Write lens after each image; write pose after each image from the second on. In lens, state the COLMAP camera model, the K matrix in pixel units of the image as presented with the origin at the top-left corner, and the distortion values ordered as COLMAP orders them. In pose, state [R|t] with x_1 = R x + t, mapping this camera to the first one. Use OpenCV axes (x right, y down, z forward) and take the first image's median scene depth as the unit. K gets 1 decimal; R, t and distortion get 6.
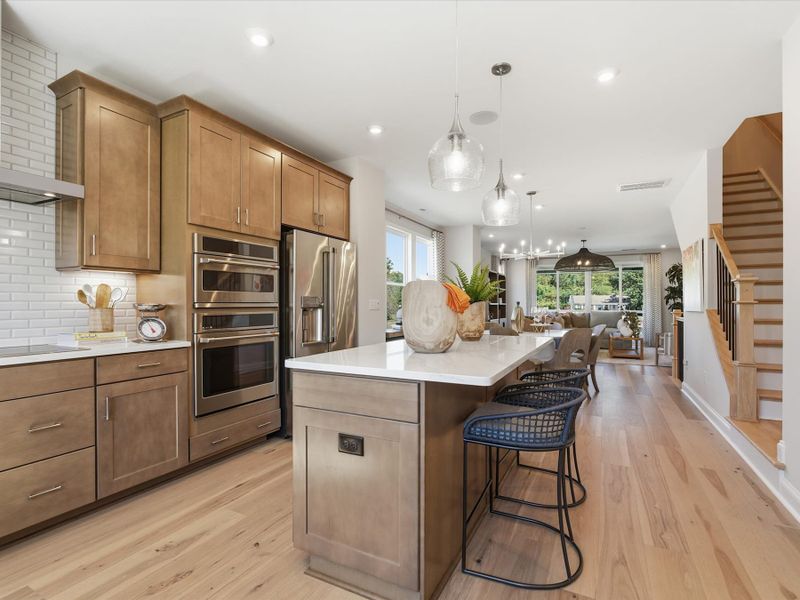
lens RADIAL K [[396.1, 0, 402.7], [0, 396.1, 303.1], [0, 0, 1]] dist [-0.004211, 0.000428]
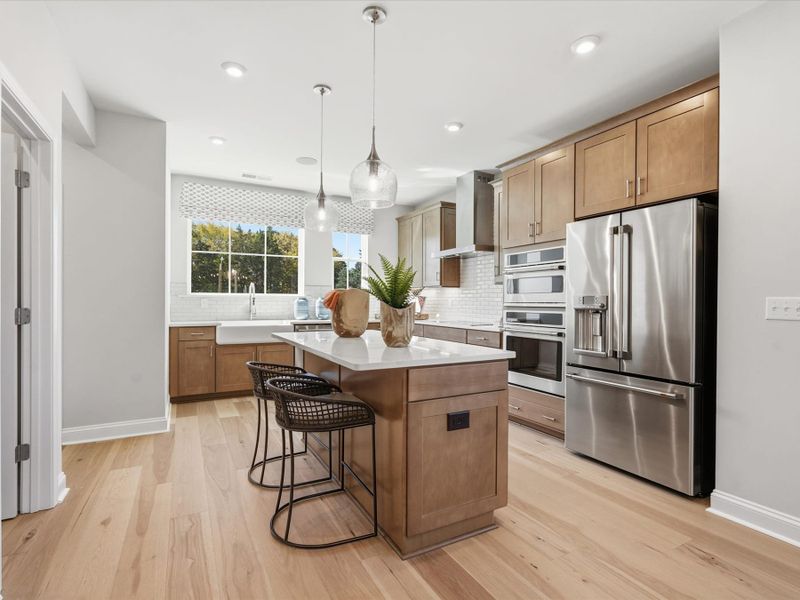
lens RADIAL K [[404.5, 0, 401.3], [0, 404.5, 302.4], [0, 0, 1]] dist [-0.009186, 0.001165]
pose [[-0.567265, 0.000596, -0.823535, 0.695925], [-0.003443, 0.999989, 0.003095, -0.003540], [0.823528, 0.004591, -0.567257, 1.176002]]
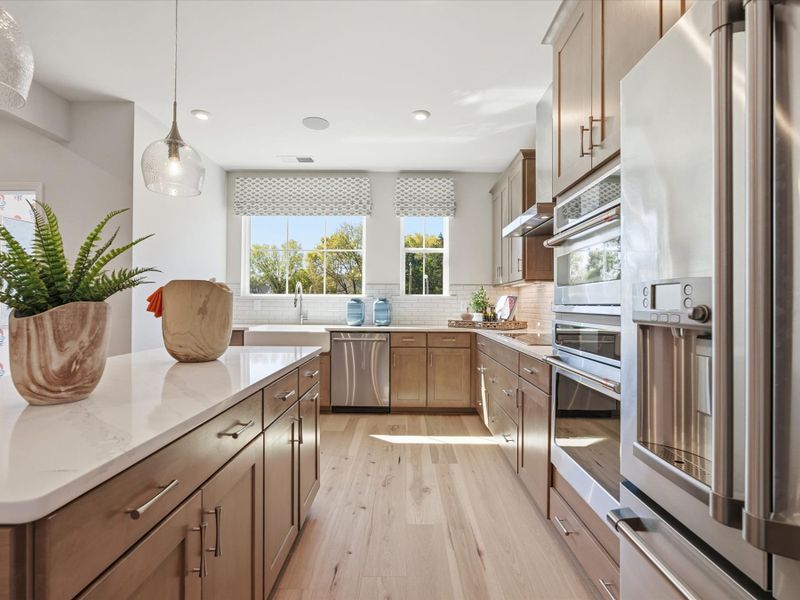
lens RADIAL K [[397.2, 0, 403.1], [0, 397.2, 300.1], [0, 0, 1]] dist [-0.007100, 0.001557]
pose [[-0.893886, -0.005733, -0.448257, 0.034301], [-0.002863, 0.999971, -0.007080, -0.002504], [0.448285, -0.005045, -0.893877, 1.173123]]
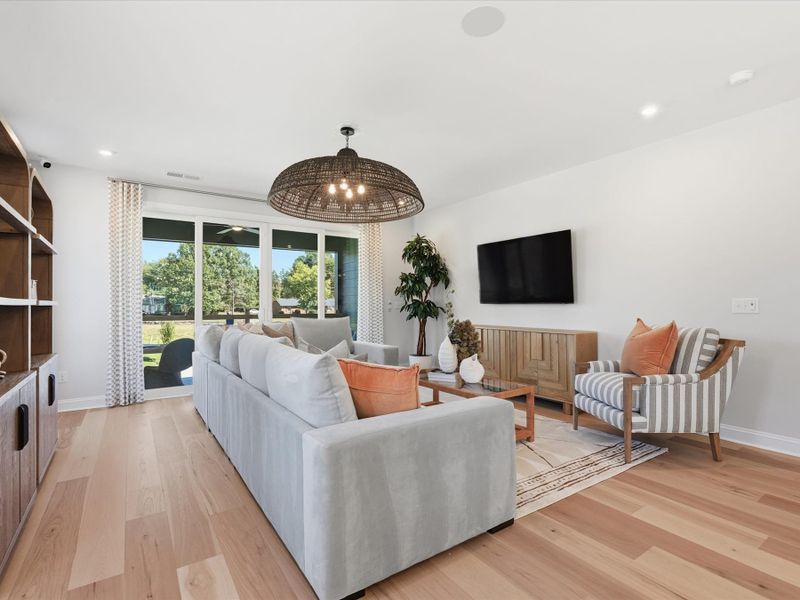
lens RADIAL K [[397.2, 0, 403.1], [0, 397.2, 300.1], [0, 0, 1]] dist [-0.007100, 0.001557]
pose [[0.471455, 0.006614, 0.881865, 0.444351], [-0.000206, 0.999973, -0.007390, 0.007375], [-0.881890, 0.003303, 0.471443, 2.198005]]
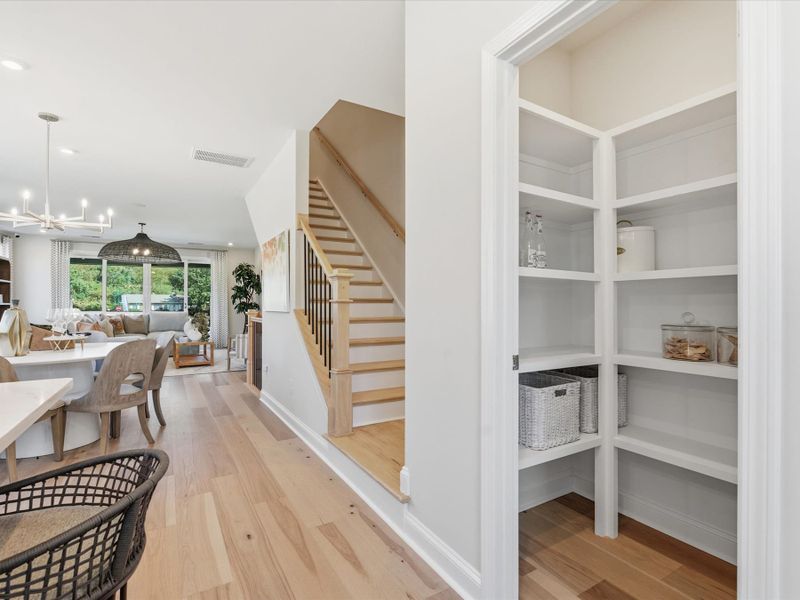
lens RADIAL K [[397.2, 0, 403.1], [0, 397.2, 300.1], [0, 0, 1]] dist [-0.007100, 0.001557]
pose [[0.527137, 0.006143, 0.849758, 0.168131], [-0.000324, 0.999975, -0.007028, 0.001641], [-0.849780, 0.003429, 0.527126, 0.383666]]
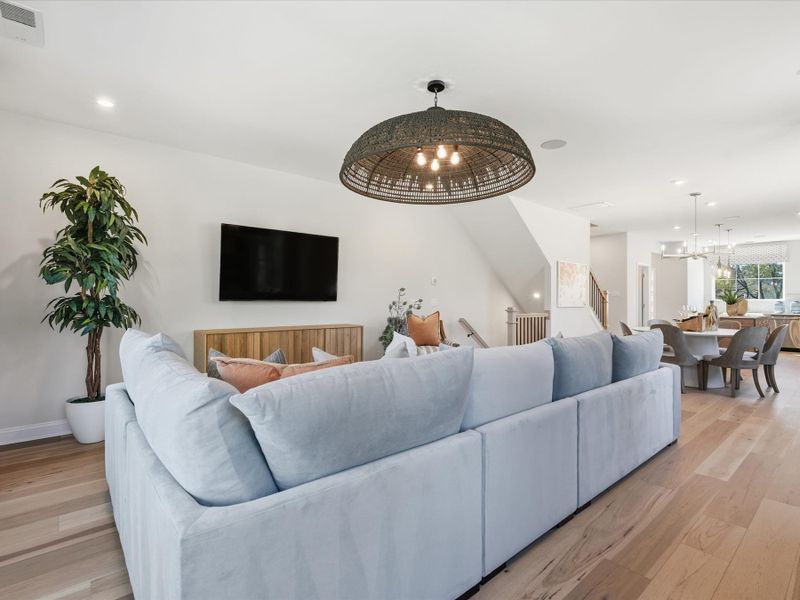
lens RADIAL K [[395.5, 0, 404.4], [0, 395.5, 299.0], [0, 0, 1]] dist [-0.004455, -0.001217]
pose [[-0.926806, -0.000642, 0.375540, 1.037627], [-0.005285, 0.999922, -0.011332, 0.015062], [-0.375504, -0.012488, -0.926737, 3.603683]]
